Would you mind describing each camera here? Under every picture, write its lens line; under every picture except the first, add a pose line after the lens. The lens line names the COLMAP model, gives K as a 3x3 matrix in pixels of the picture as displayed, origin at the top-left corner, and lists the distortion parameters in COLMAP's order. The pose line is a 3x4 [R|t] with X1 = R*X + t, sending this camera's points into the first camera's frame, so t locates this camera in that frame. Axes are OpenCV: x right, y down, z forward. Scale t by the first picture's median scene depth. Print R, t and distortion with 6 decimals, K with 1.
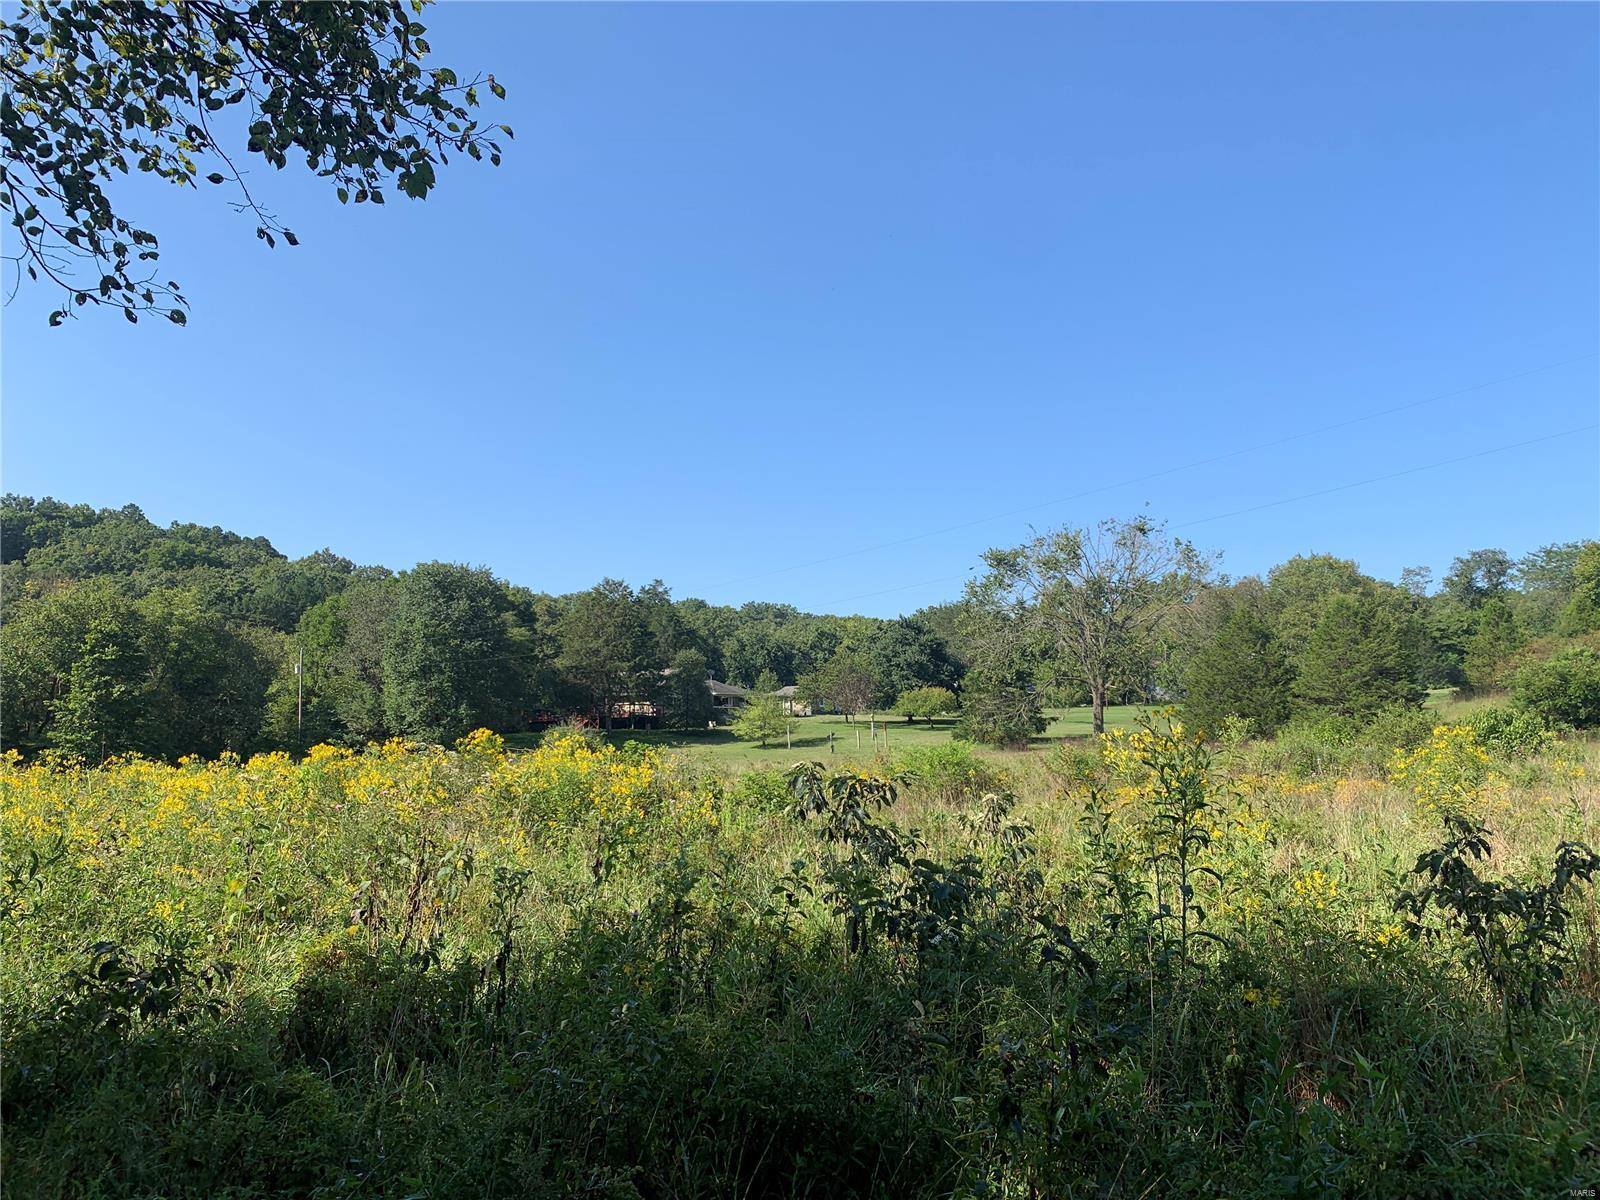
lens RADIAL K [[1204.8, 0, 800.0], [0, 1204.8, 600.0], [0, 0, 1]] dist [-0.000884, -0.001175]
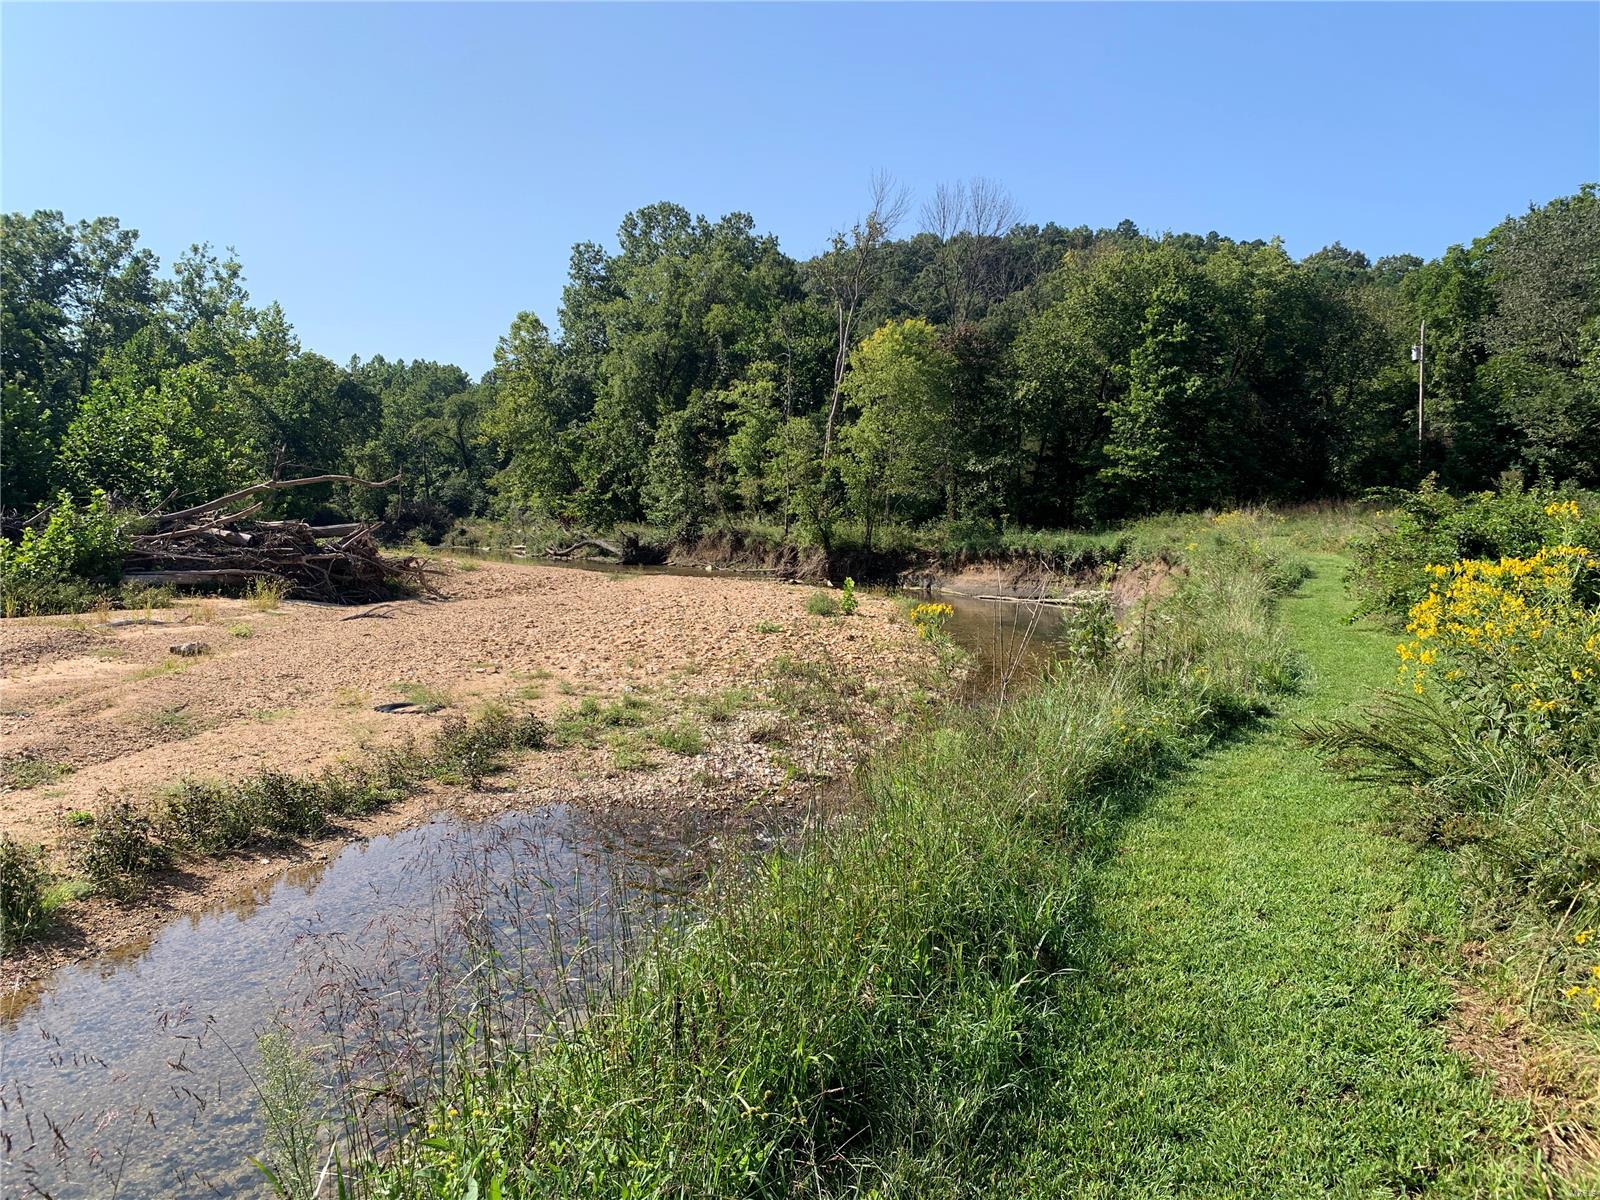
lens RADIAL K [[1204.8, 0, 800.0], [0, 1204.8, 600.0], [0, 0, 1]] dist [-0.000884, -0.001175]
pose [[0.727003, 0.075743, -0.682444, -0.238798], [0.077484, 0.978499, 0.191145, 0.044578], [0.682248, -0.191841, 0.705503, 0.319692]]
